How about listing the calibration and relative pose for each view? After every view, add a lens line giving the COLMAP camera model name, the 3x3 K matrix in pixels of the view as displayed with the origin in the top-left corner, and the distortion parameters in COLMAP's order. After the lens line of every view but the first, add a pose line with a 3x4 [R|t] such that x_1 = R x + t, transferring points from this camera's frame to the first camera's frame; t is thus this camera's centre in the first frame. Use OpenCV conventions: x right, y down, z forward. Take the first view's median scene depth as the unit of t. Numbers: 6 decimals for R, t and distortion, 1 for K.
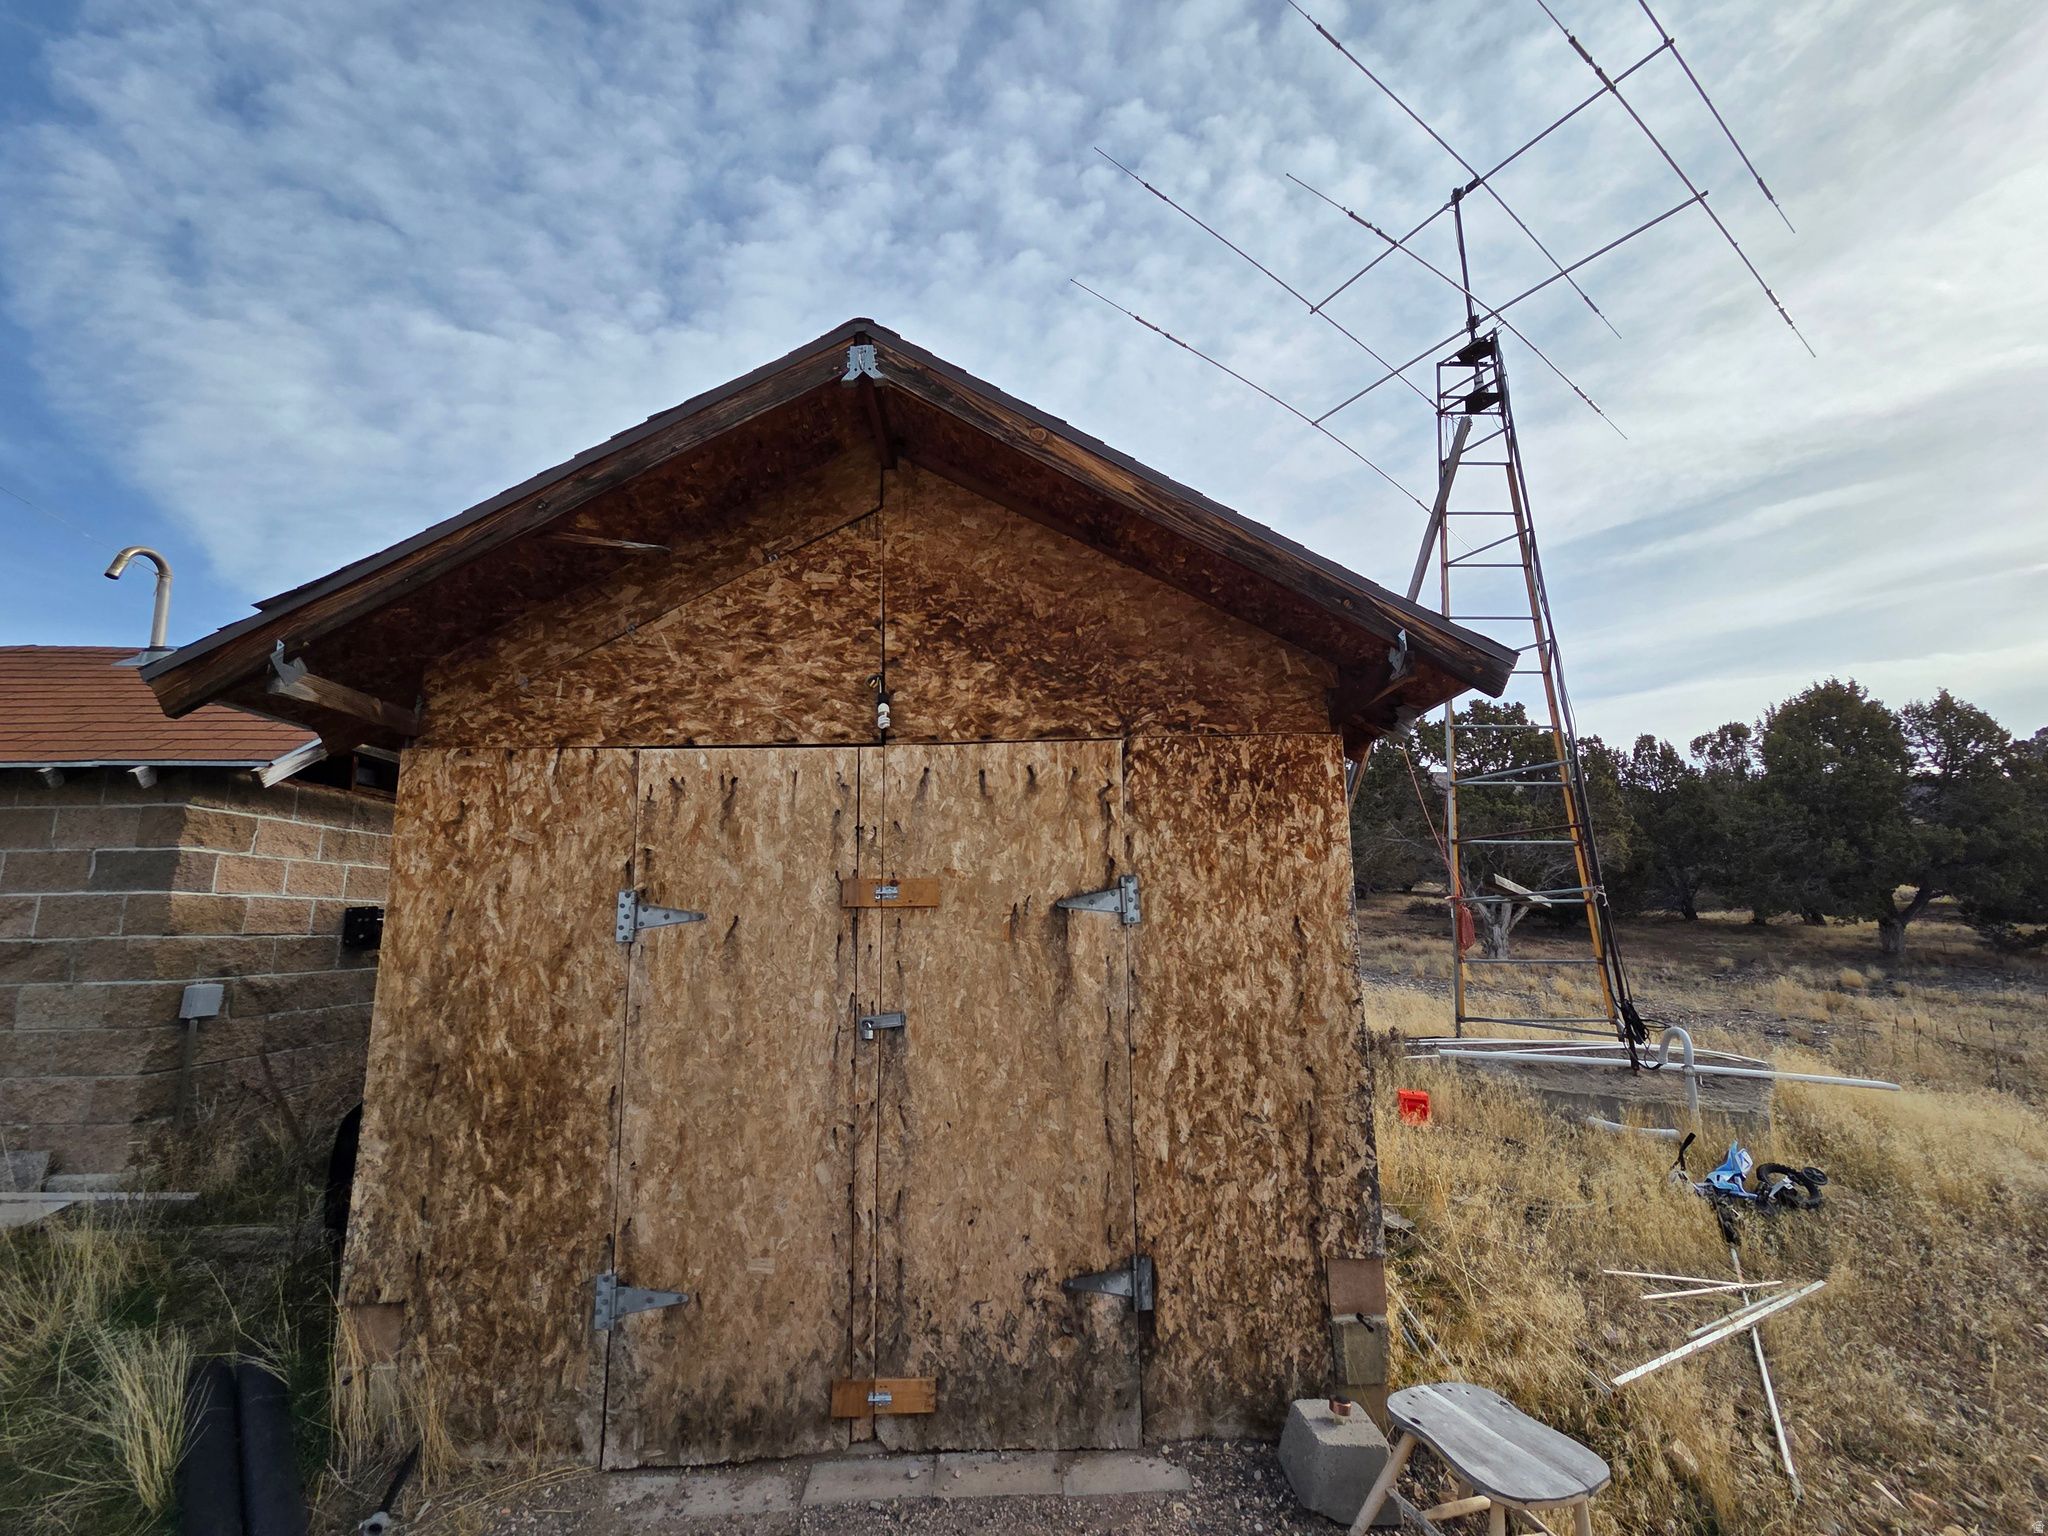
lens RADIAL K [[845.5, 0, 1028.4], [0, 845.5, 777.9], [0, 0, 1]] dist [0.008055, 0.000371]
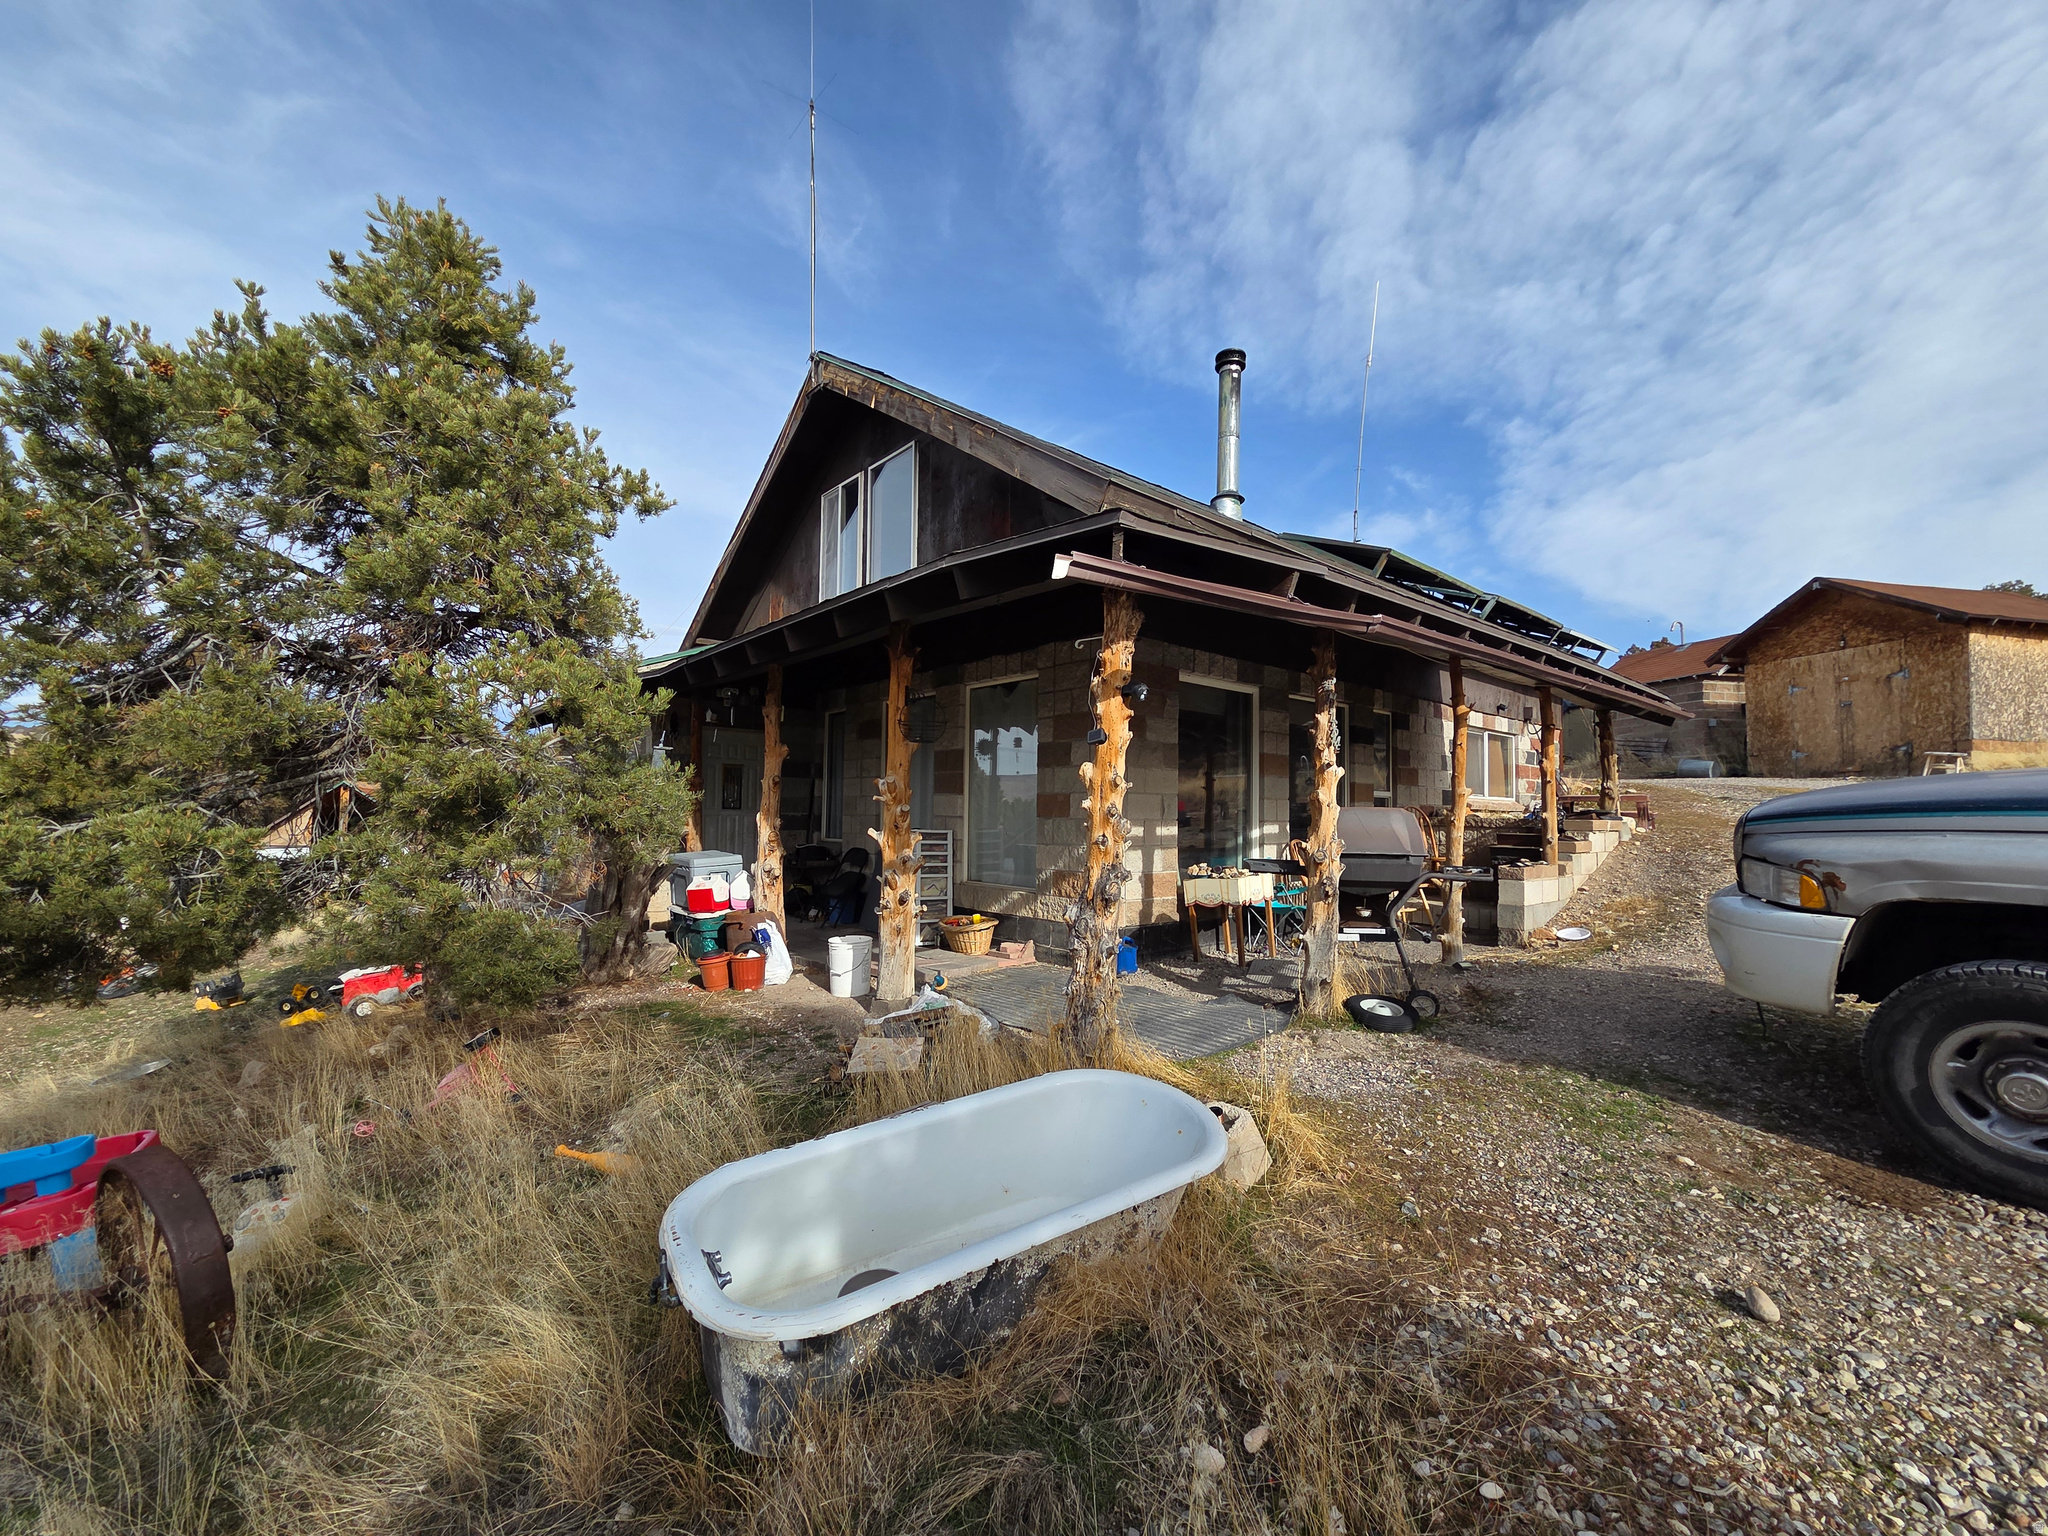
lens RADIAL K [[845.5, 0, 1028.4], [0, 845.5, 777.9], [0, 0, 1]] dist [0.008055, 0.000371]
pose [[0.183366, -0.024983, -0.982727, 4.291129], [0.161758, 0.986817, 0.005095, -0.105590], [0.969645, -0.159899, 0.184990, -5.220218]]
